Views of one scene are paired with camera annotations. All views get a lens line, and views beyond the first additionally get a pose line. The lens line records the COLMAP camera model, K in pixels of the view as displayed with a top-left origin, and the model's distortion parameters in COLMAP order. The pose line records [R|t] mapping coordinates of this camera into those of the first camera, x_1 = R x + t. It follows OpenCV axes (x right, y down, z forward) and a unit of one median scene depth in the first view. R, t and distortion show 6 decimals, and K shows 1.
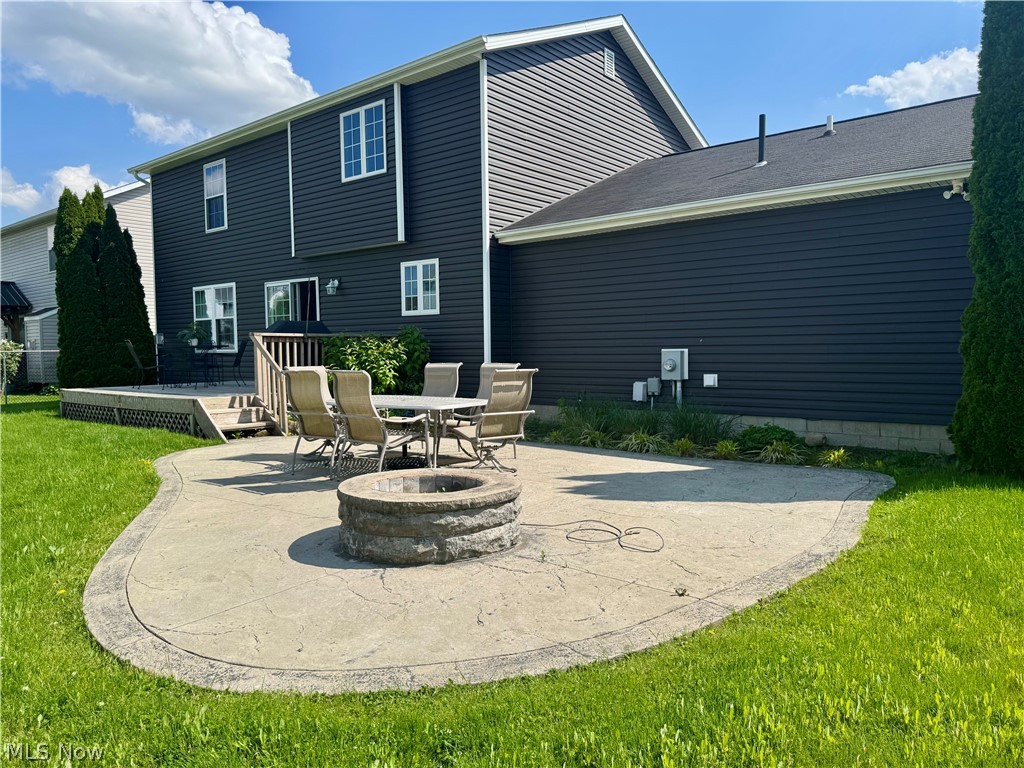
lens RADIAL K [[710.8, 0, 514.6], [0, 710.8, 388.6], [0, 0, 1]] dist [0.139659, -0.220510]
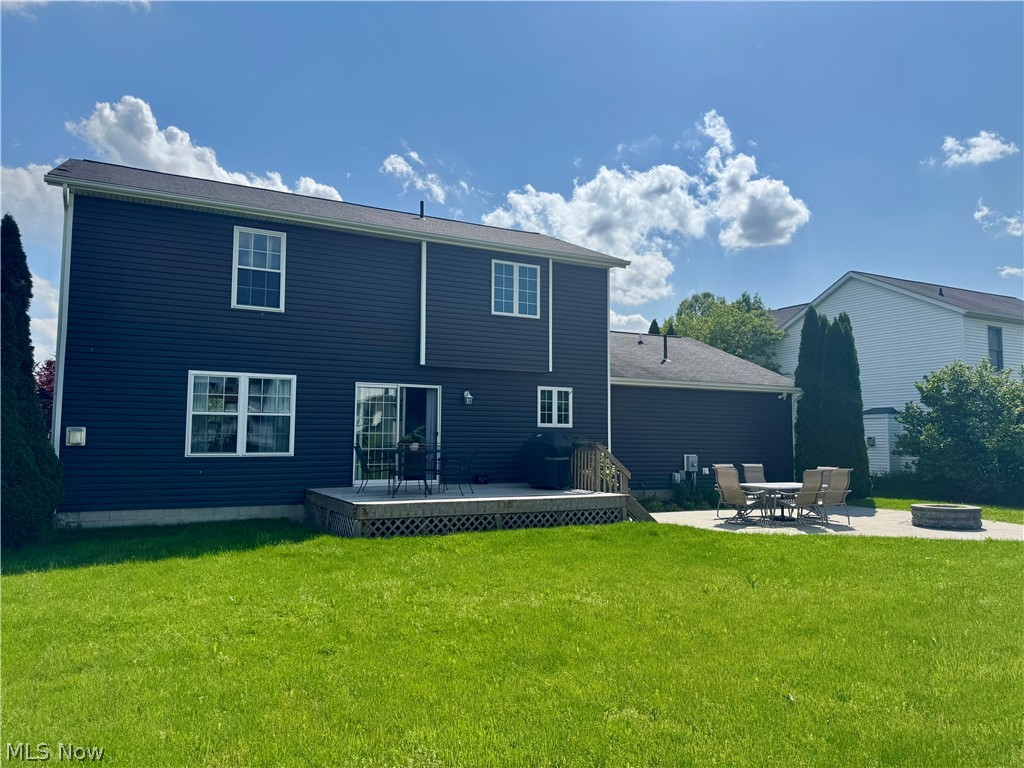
lens RADIAL K [[710.8, 0, 514.6], [0, 710.8, 388.6], [0, 0, 1]] dist [0.139659, -0.220510]
pose [[0.401177, 0.079103, 0.912579, -1.504880], [0.035956, 0.994137, -0.101979, -0.046105], [-0.915295, 0.073724, 0.395981, 0.586069]]
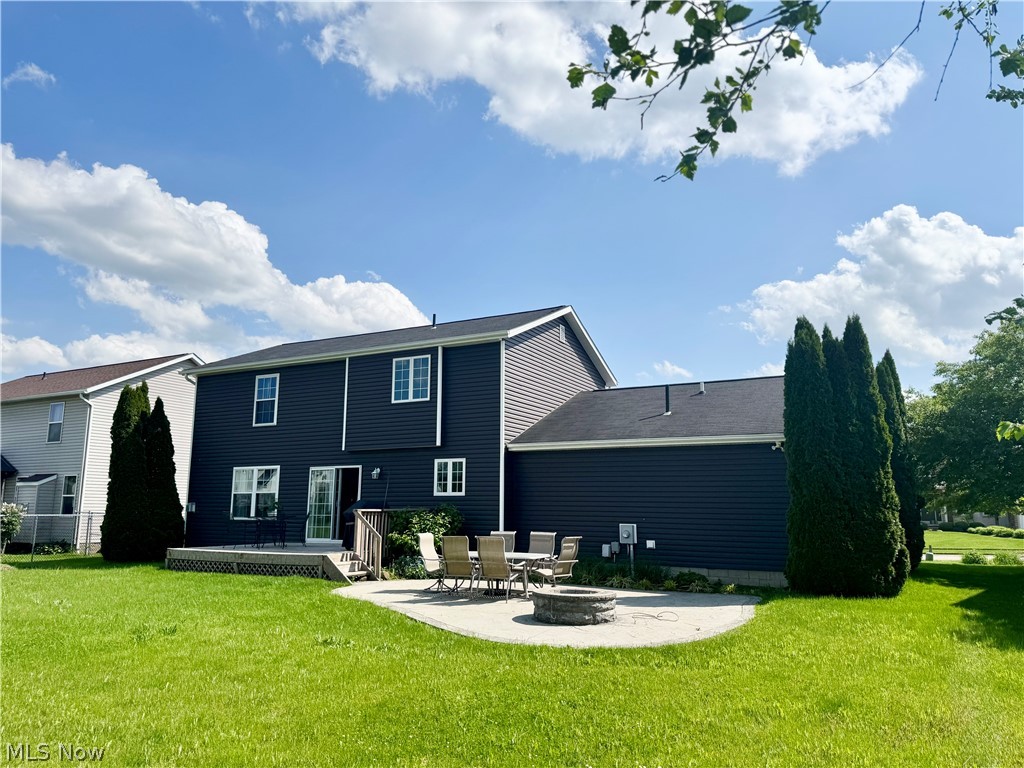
lens RADIAL K [[710.8, 0, 514.6], [0, 710.8, 388.6], [0, 0, 1]] dist [0.139659, -0.220510]
pose [[0.980433, 0.048817, 0.190701, -0.316052], [-0.005702, 0.975399, -0.220375, 0.004362], [-0.196768, 0.214976, 0.956592, -0.513619]]
